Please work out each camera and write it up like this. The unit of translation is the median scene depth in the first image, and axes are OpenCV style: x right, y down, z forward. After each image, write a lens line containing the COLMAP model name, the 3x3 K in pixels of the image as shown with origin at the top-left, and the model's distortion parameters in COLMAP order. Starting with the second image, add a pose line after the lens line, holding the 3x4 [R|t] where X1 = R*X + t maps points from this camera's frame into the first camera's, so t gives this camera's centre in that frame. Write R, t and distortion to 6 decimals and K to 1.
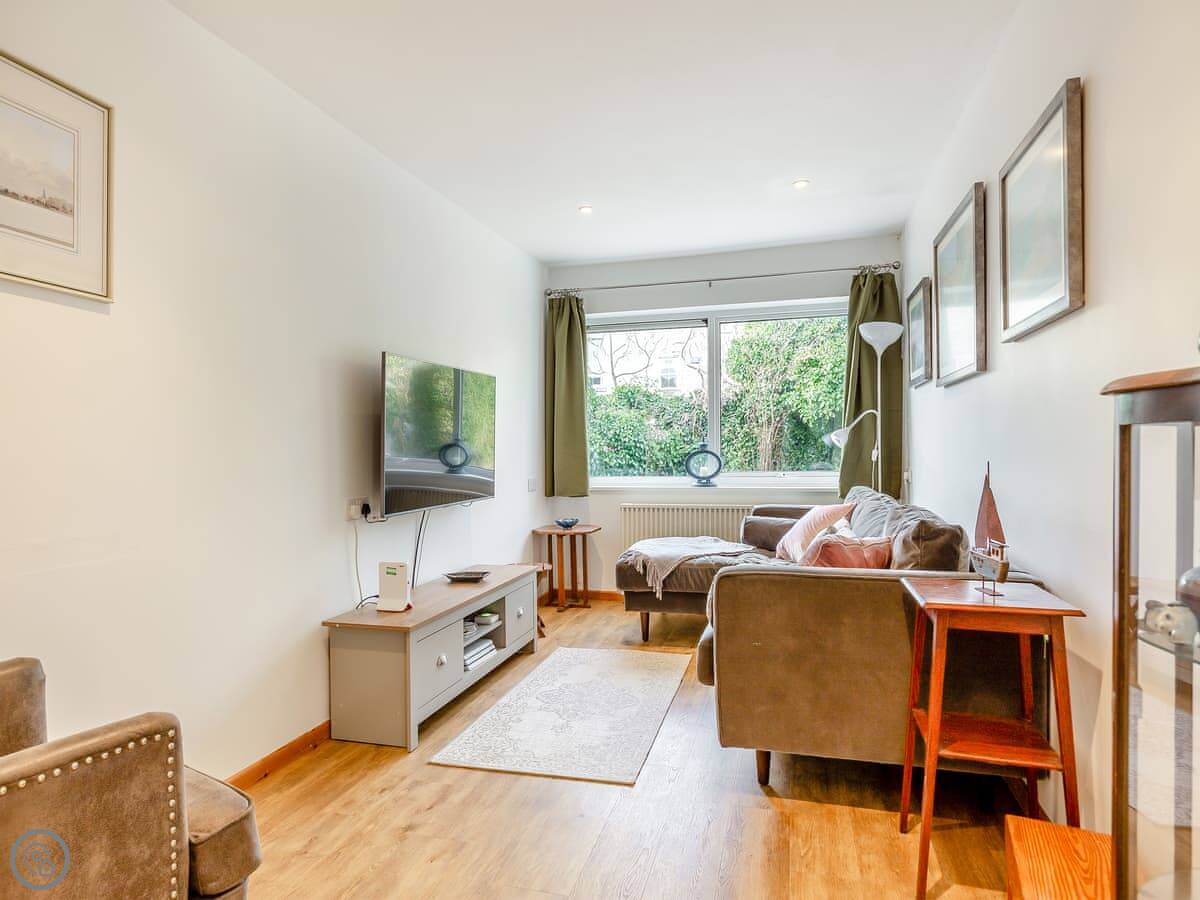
lens RADIAL K [[659.0, 0, 606.6], [0, 659.0, 451.4], [0, 0, 1]] dist [0.011492, -0.001704]
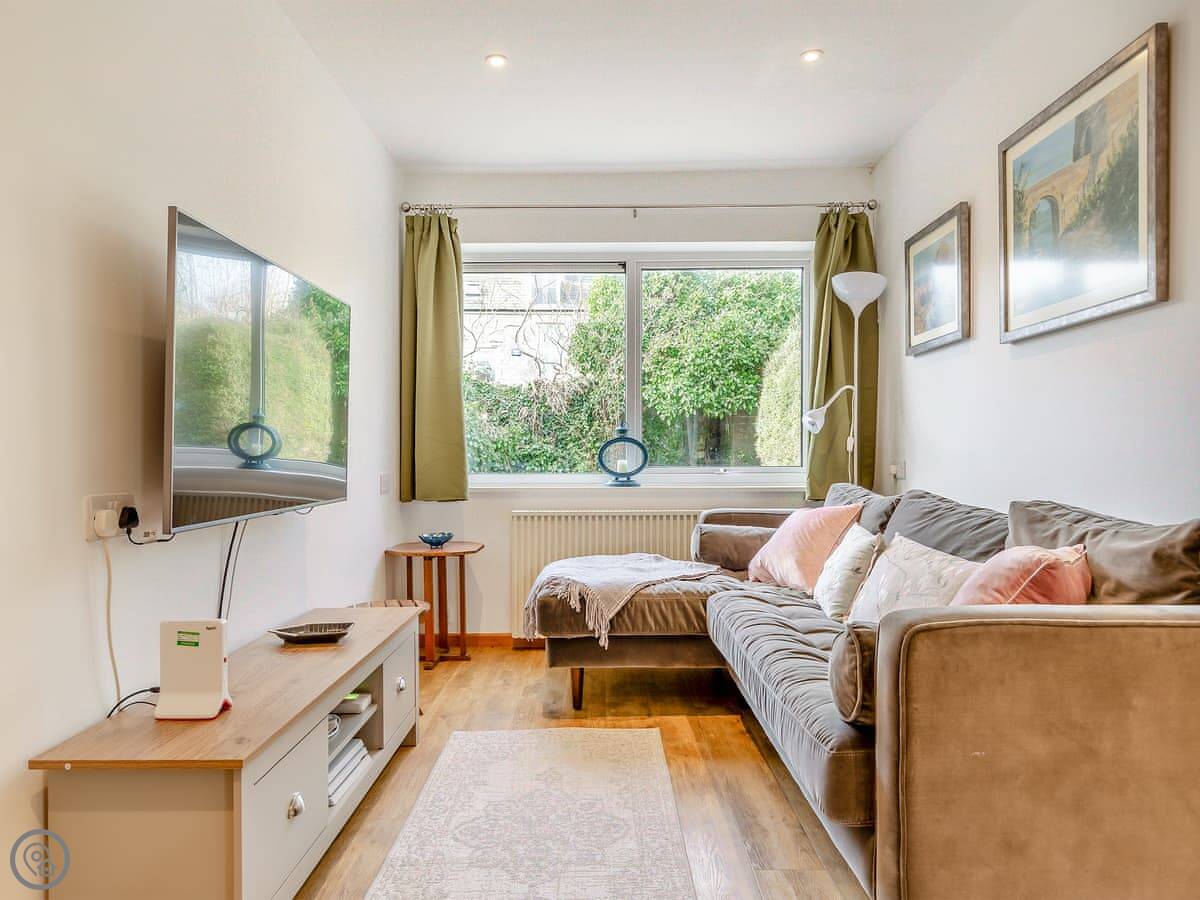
lens RADIAL K [[732.7, 0, 593.9], [0, 732.7, 461.0], [0, 0, 1]] dist [0.009504, -0.000268]
pose [[0.966818, 0.007355, 0.255360, -0.108355], [-0.008258, 0.999963, 0.002463, 0.026307], [-0.255332, -0.004490, 0.966843, 0.239583]]
